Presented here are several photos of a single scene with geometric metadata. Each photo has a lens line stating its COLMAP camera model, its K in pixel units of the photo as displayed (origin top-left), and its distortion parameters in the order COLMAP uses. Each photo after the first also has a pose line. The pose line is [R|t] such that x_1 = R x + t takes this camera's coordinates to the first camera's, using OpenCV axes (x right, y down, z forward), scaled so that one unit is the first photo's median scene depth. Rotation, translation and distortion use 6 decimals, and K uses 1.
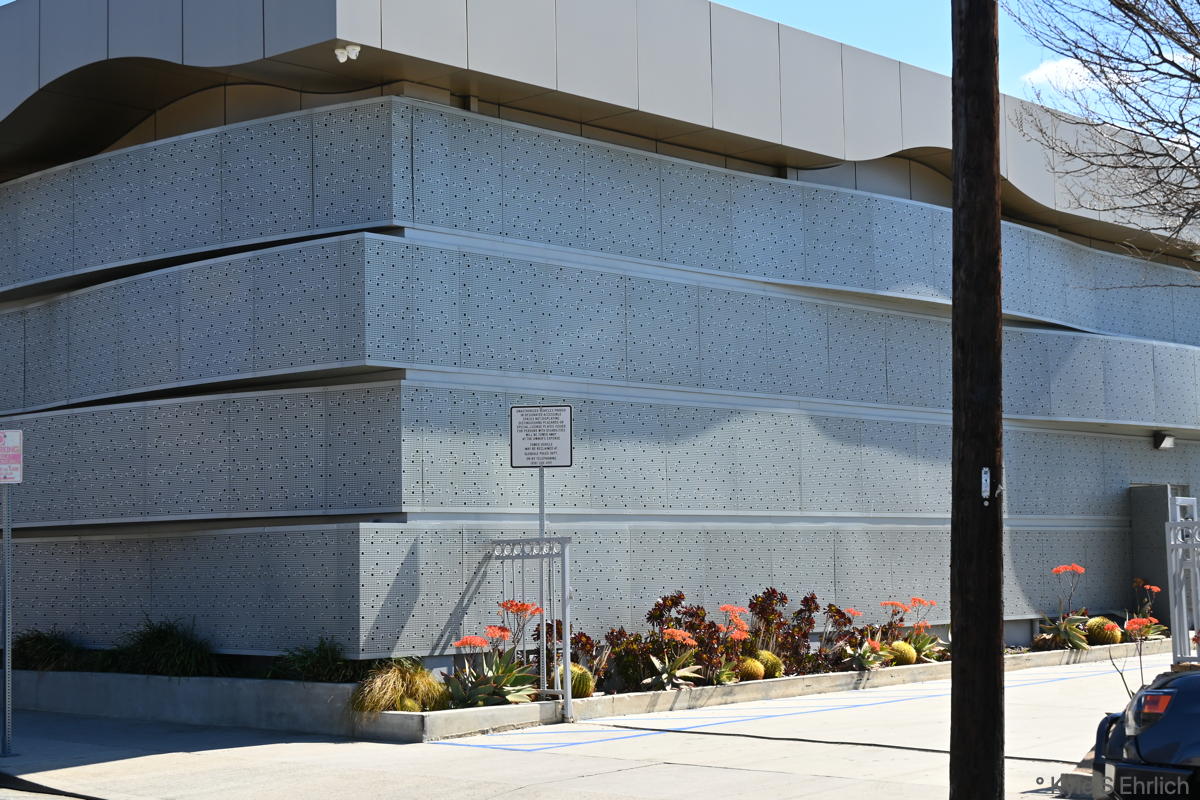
lens RADIAL K [[1994.6, 0, 603.6], [0, 1994.6, 396.3], [0, 0, 1]] dist [0.035758, -0.148393]
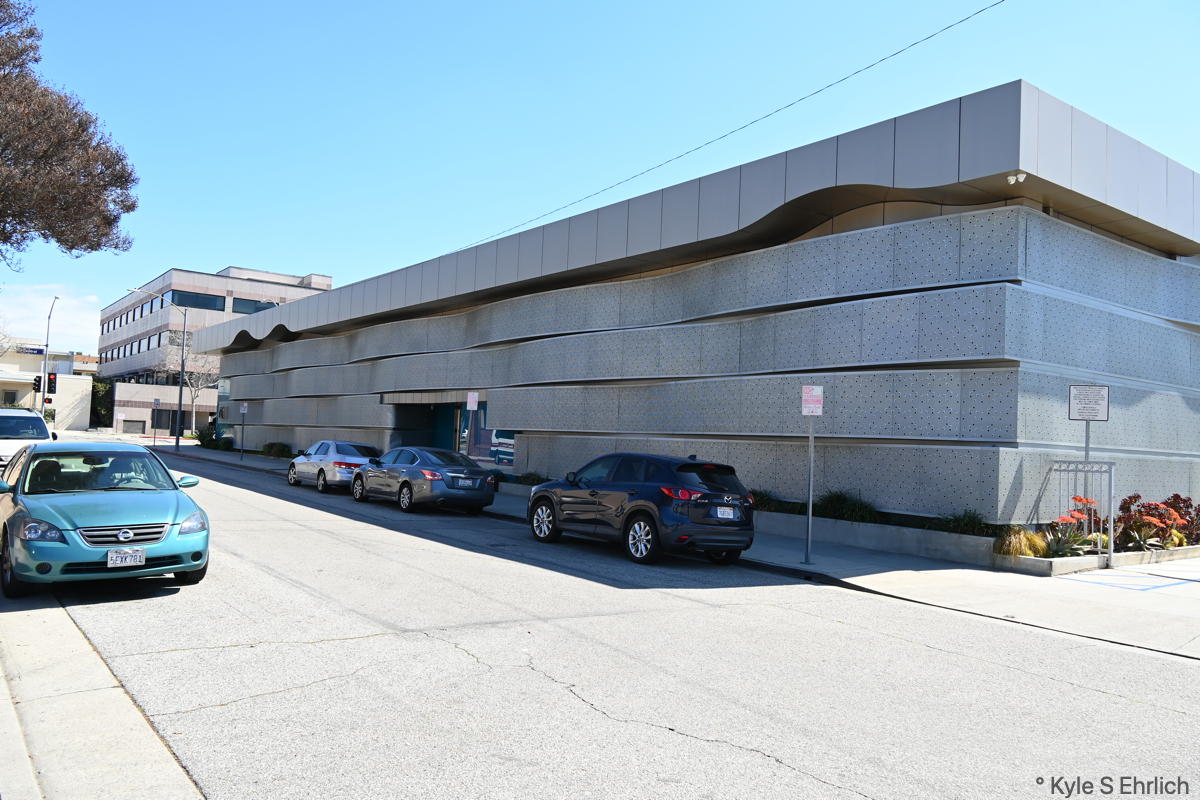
lens RADIAL K [[909.4, 0, 600.4], [0, 909.4, 399.6], [0, 0, 1]] dist [0.012835, -0.010394]
pose [[0.979783, 0.050004, -0.193713, -0.299211], [-0.043710, 0.998372, 0.036637, 0.006786], [0.195229, -0.027429, 0.980374, 0.135458]]
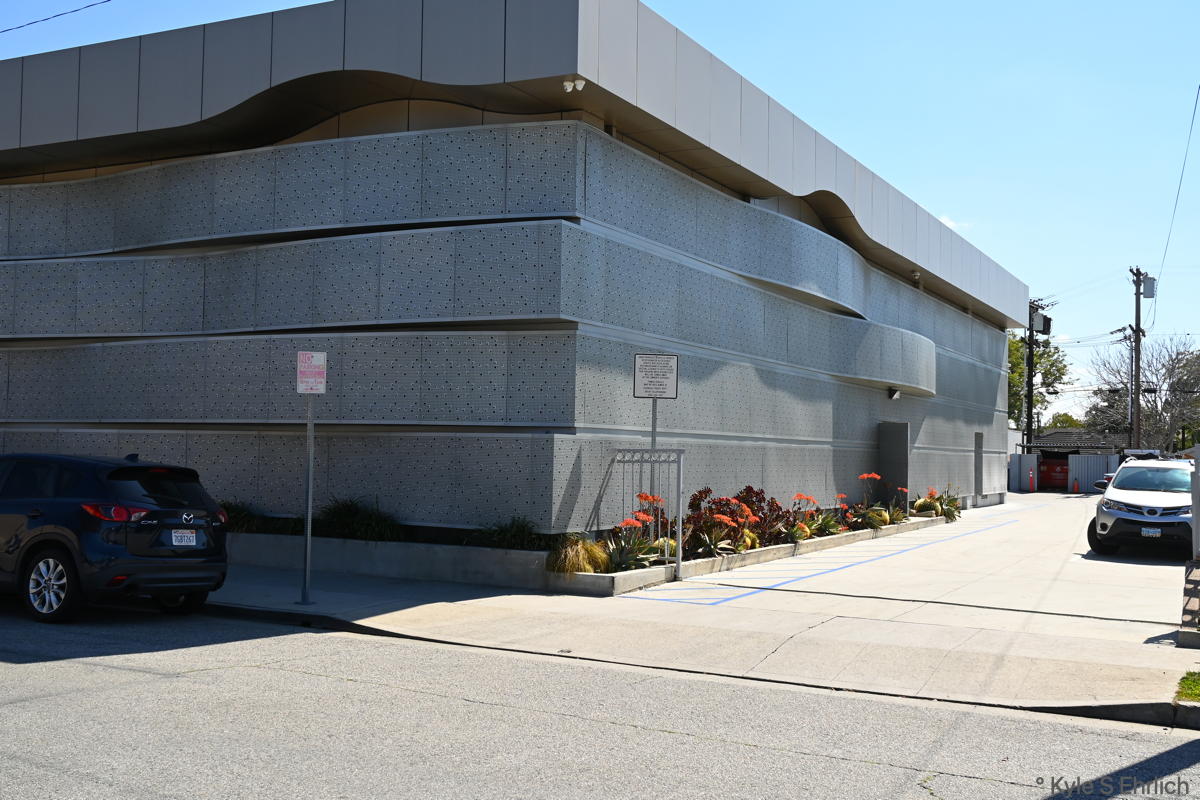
lens RADIAL K [[1301.8, 0, 602.2], [0, 1301.8, 398.8], [0, 0, 1]] dist [0.001864, -0.005211]
pose [[0.966403, 0.046970, 0.252703, -0.300561], [-0.057689, 0.997715, 0.035174, 0.006182], [-0.250474, -0.048570, 0.966904, 0.129895]]
